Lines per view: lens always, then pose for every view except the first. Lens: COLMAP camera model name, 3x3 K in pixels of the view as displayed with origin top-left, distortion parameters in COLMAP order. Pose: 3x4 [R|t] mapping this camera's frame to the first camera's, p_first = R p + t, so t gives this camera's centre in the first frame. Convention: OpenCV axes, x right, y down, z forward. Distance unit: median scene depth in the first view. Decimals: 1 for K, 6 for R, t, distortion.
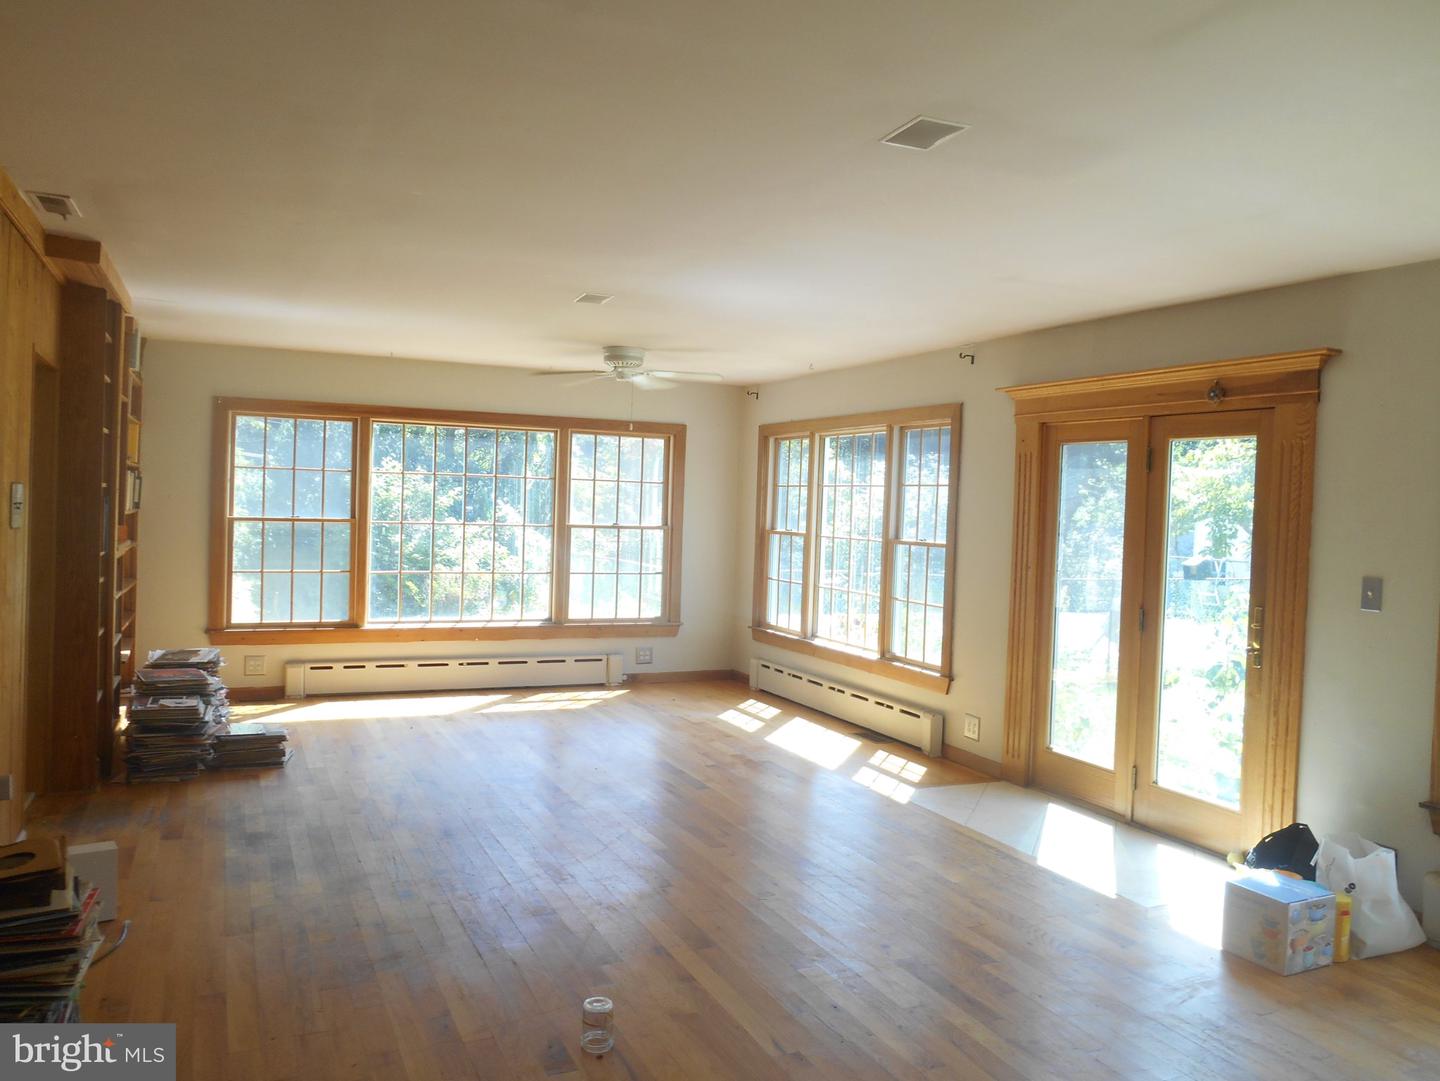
lens RADIAL K [[1099.5, 0, 723.9], [0, 1099.5, 538.4], [0, 0, 1]] dist [-0.026942, 0.007630]
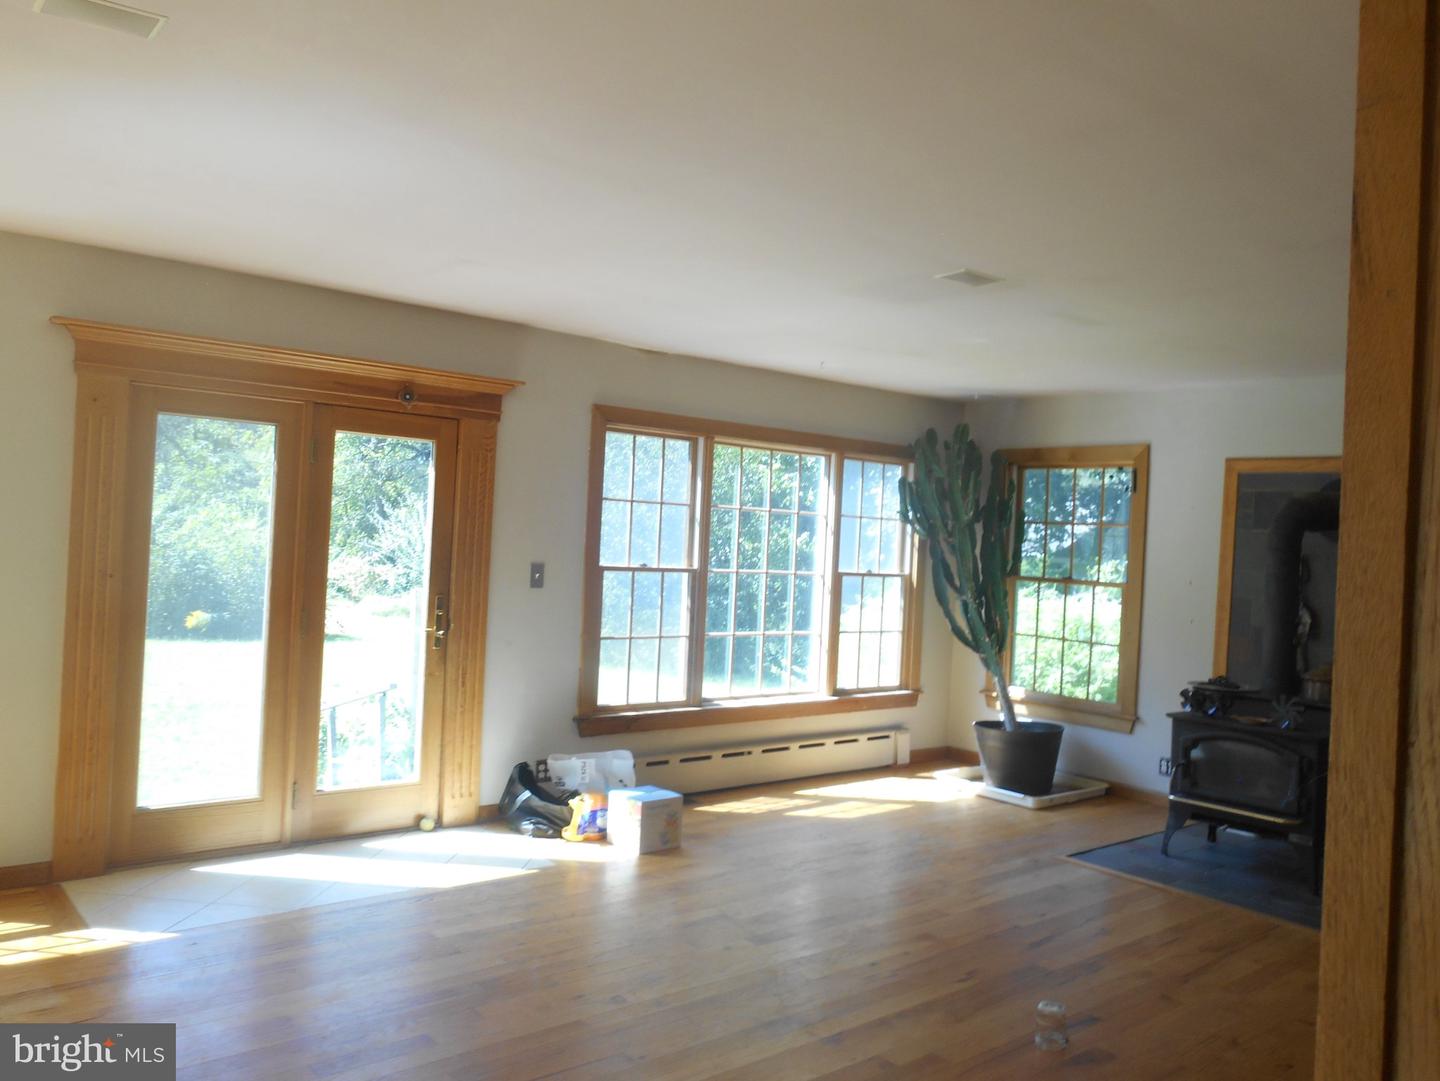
lens RADIAL K [[1099.5, 0, 723.3], [0, 1099.5, 541.2], [0, 0, 1]] dist [-0.026942, 0.007630]
pose [[-0.258214, -0.050467, 0.964769, -0.699364], [-0.032249, 0.998528, 0.043601, -0.053008], [-0.965549, -0.019854, -0.259461, 1.057028]]
